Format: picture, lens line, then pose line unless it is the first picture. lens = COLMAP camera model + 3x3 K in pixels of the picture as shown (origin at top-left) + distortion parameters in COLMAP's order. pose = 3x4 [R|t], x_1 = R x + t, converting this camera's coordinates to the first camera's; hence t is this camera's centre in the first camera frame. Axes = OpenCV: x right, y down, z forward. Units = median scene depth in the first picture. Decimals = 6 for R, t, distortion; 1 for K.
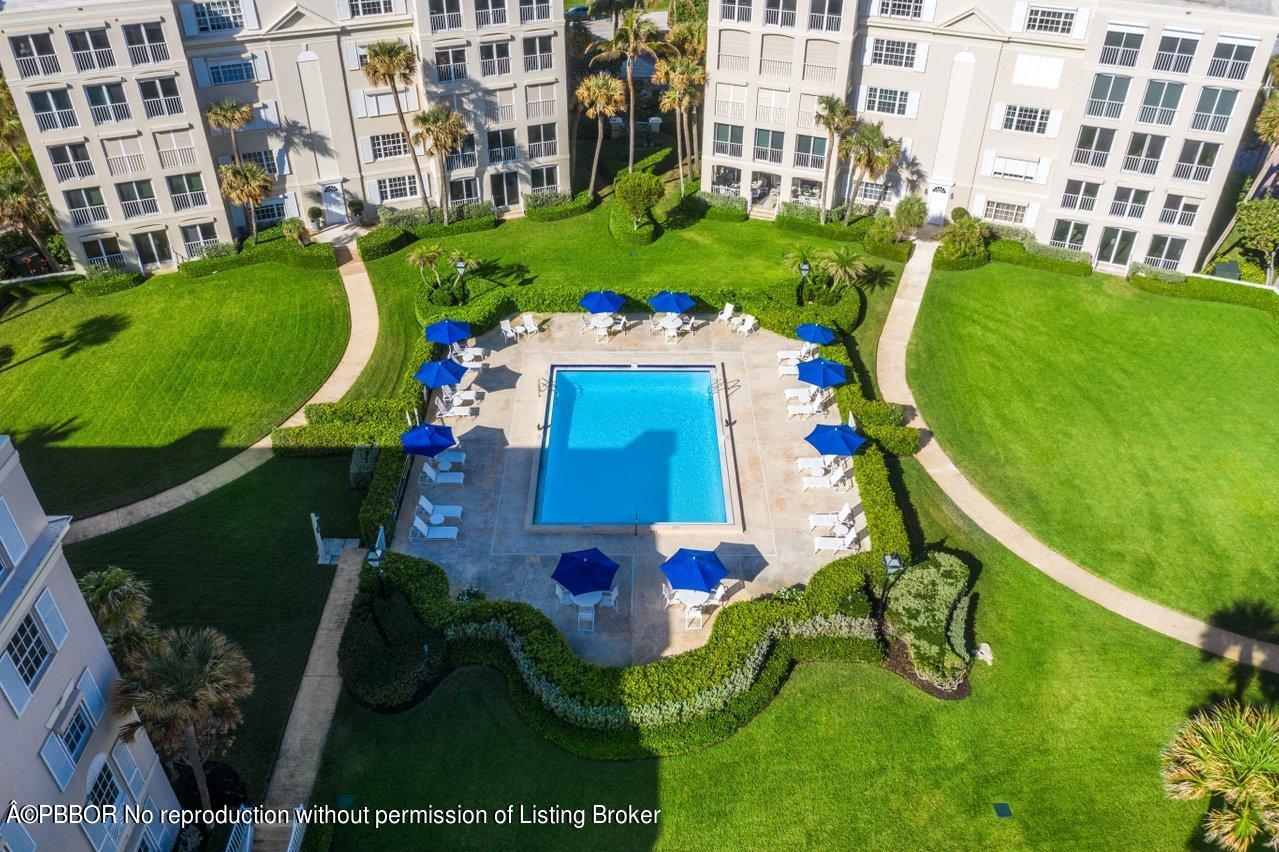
lens RADIAL K [[1000.2, 0, 661.3], [0, 1000.2, 420.9], [0, 0, 1]] dist [-0.010192, -0.002000]
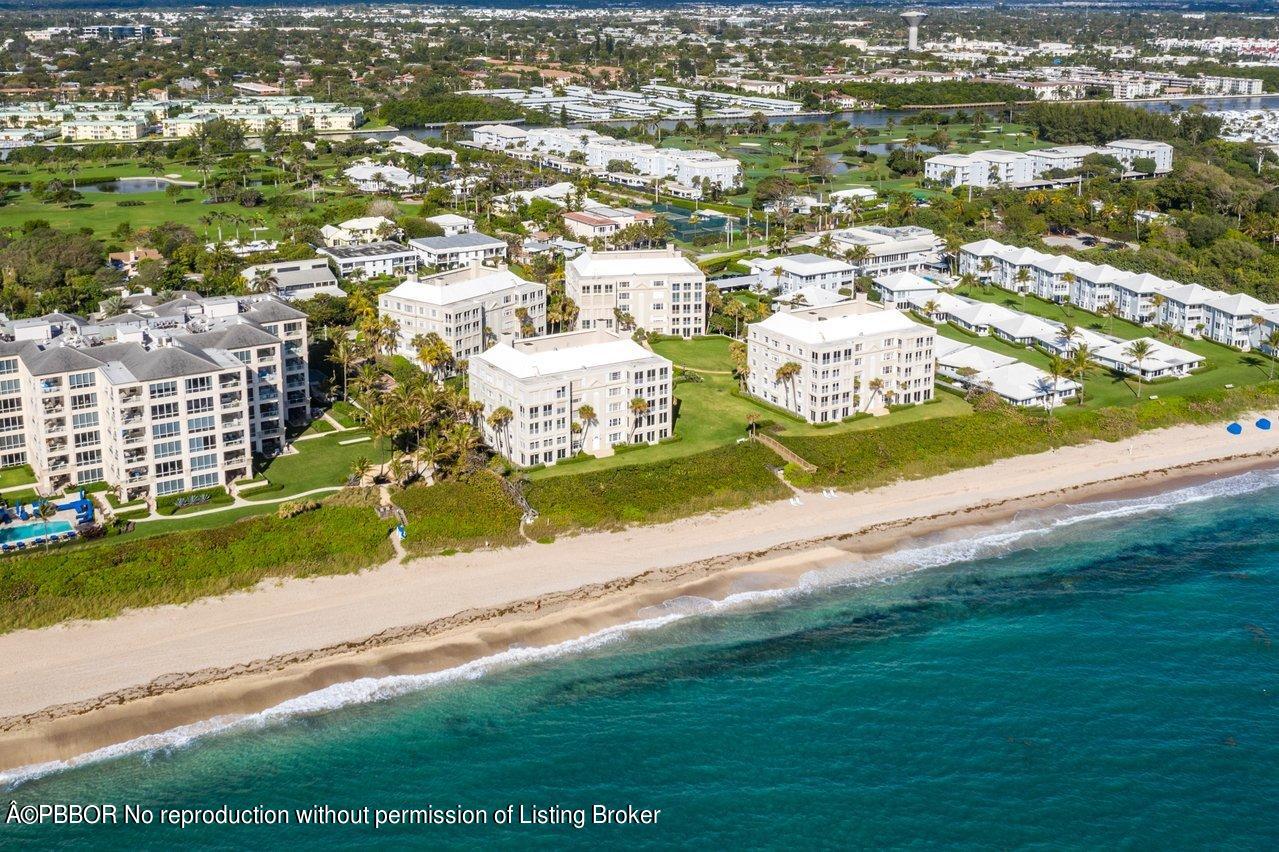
lens RADIAL K [[1647.1, 0, 639.5], [0, 1647.1, 426.0], [0, 0, 1]] dist [0.004641, -0.067438]
pose [[0.862509, -0.158002, 0.480743, -2.889879], [0.309313, 0.916486, -0.253730, 1.754529], [-0.400504, 0.367545, 0.839349, -4.255217]]
